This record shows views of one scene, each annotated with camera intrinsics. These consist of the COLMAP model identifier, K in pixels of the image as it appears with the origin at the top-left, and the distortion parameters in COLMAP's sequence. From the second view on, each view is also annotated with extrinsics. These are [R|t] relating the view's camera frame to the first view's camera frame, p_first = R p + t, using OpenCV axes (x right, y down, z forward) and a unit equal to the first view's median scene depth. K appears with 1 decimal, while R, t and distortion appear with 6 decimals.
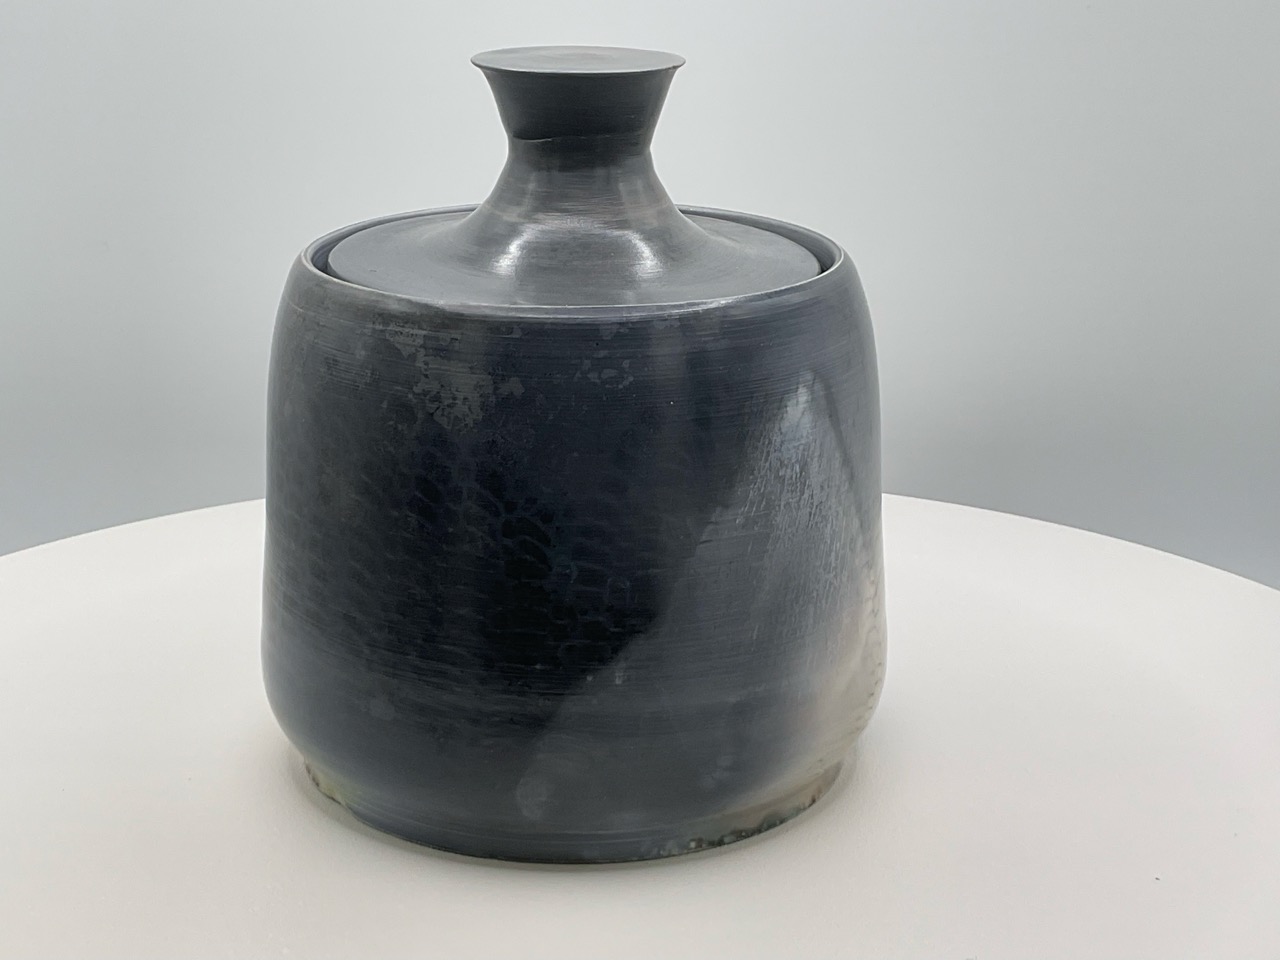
lens RADIAL K [[2107.5, 0, 640.0], [0, 2107.5, 480.0], [0, 0, 1]] dist [0.035368, 0.017327]
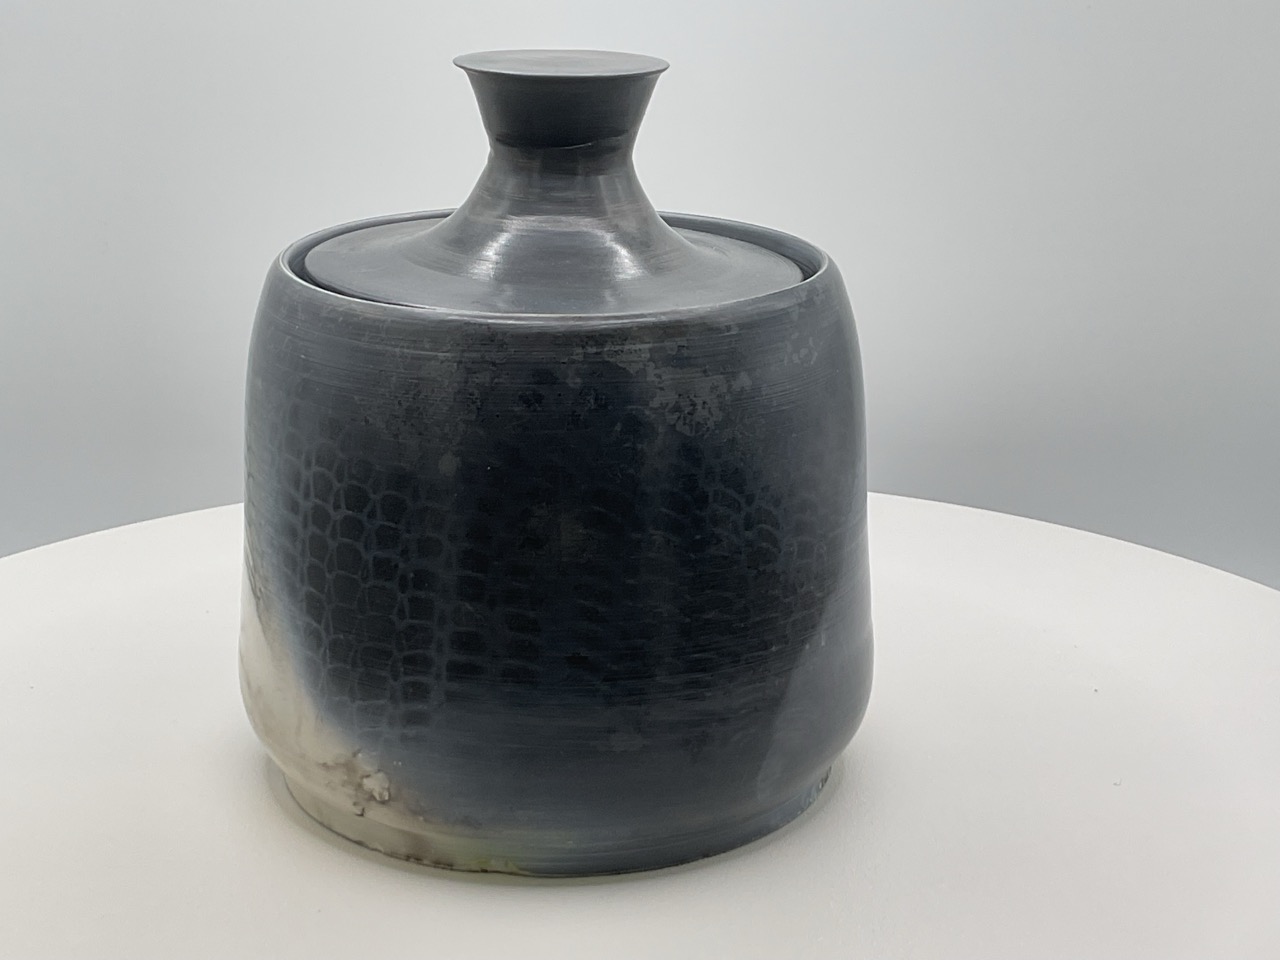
lens RADIAL K [[2107.5, 0, 640.0], [0, 2107.5, 480.0], [0, 0, 1]] dist [0.035368, 0.017327]
pose [[0.709391, -0.209503, 0.672958, -0.776829], [0.205329, 0.974816, 0.087032, -0.095185], [-0.674243, 0.076438, 0.734543, 0.288379]]
